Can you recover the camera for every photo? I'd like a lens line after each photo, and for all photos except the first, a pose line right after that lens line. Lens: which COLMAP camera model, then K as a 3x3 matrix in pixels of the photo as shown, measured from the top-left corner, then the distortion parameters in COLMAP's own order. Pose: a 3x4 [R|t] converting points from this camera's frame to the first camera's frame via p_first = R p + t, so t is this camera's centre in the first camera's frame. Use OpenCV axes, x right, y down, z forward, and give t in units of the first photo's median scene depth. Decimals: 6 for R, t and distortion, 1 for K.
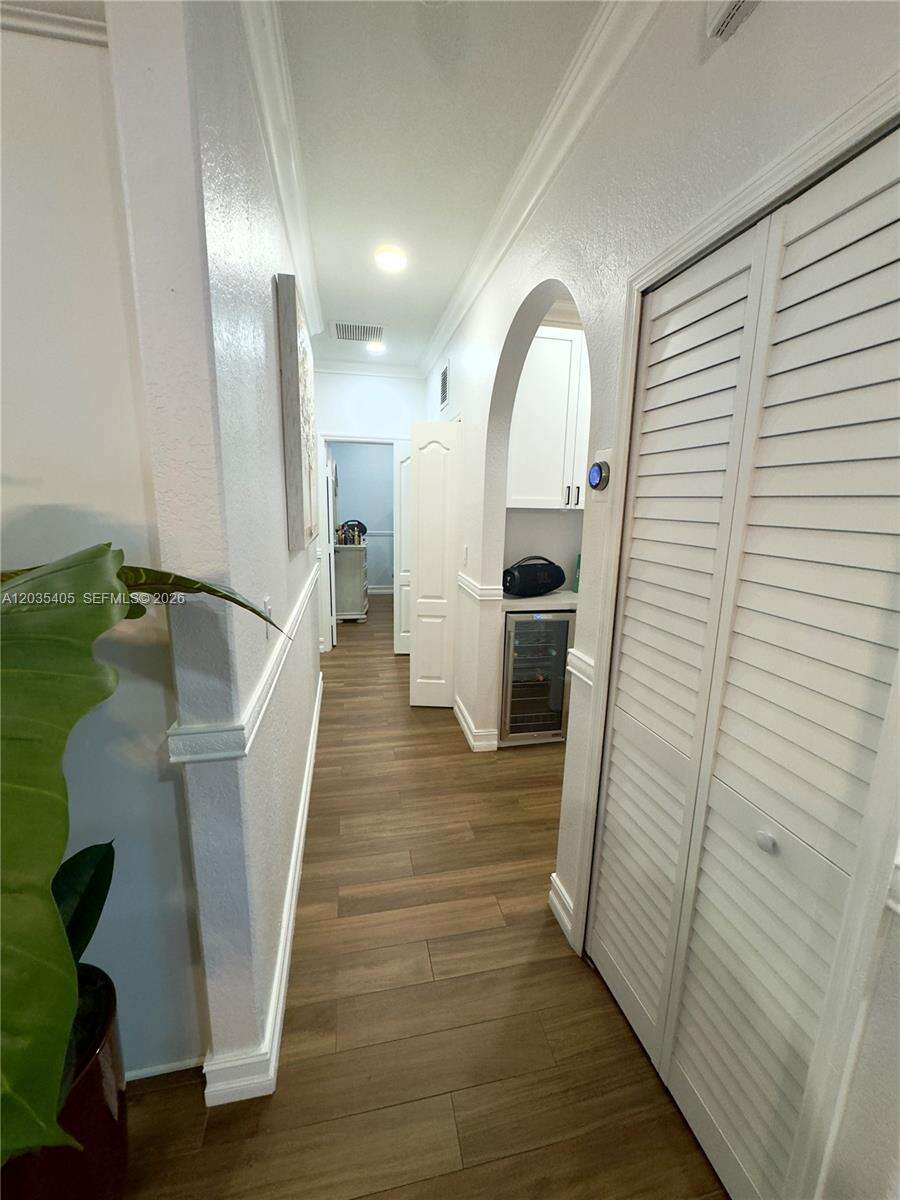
lens RADIAL K [[479.6, 0, 452.2], [0, 479.6, 599.9], [0, 0, 1]] dist [-0.006372, 0.001300]
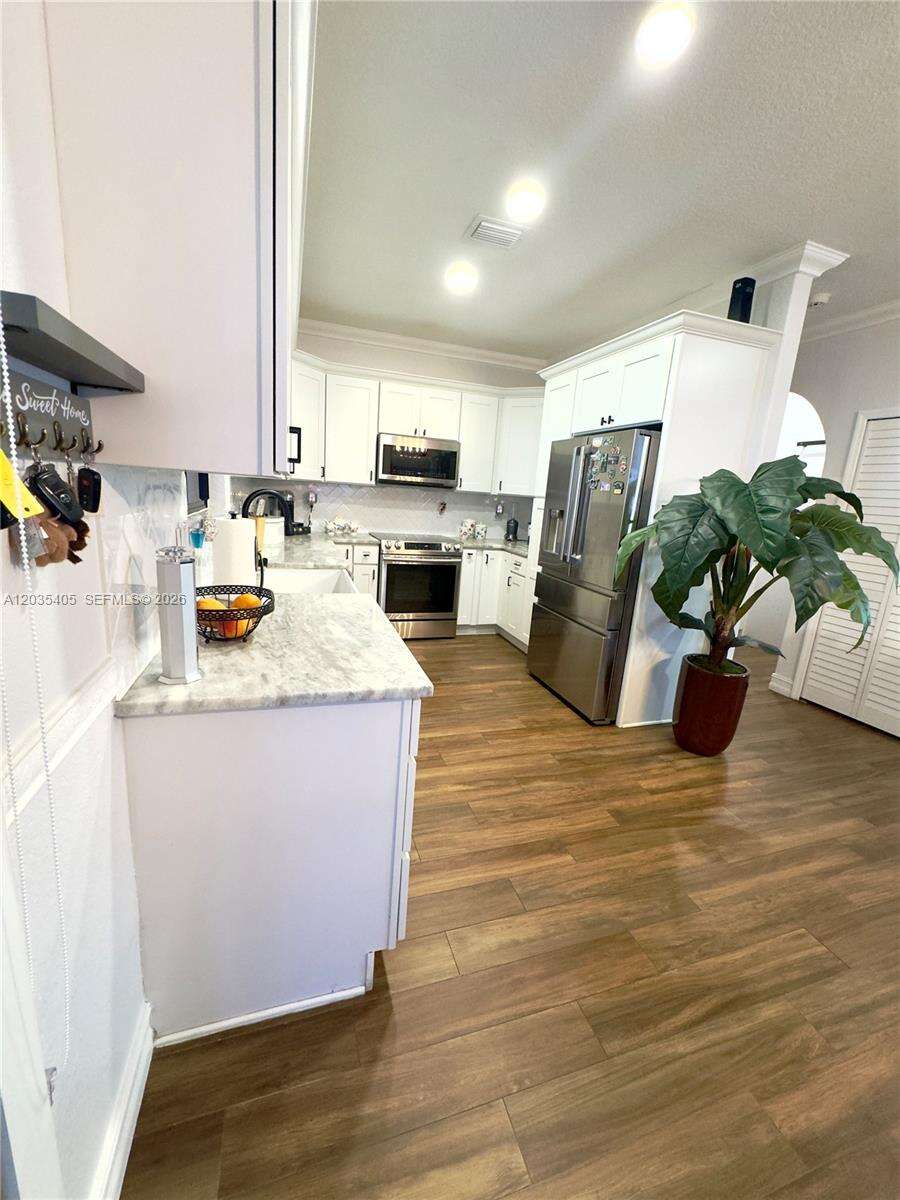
lens RADIAL K [[479.6, 0, 450.7], [0, 479.6, 600.5], [0, 0, 1]] dist [-0.006372, 0.001300]
pose [[0.992757, 0.025312, 0.117441, -1.494128], [-0.028221, 0.999333, 0.023176, 0.245624], [-0.116776, -0.026323, 0.992809, -0.943511]]
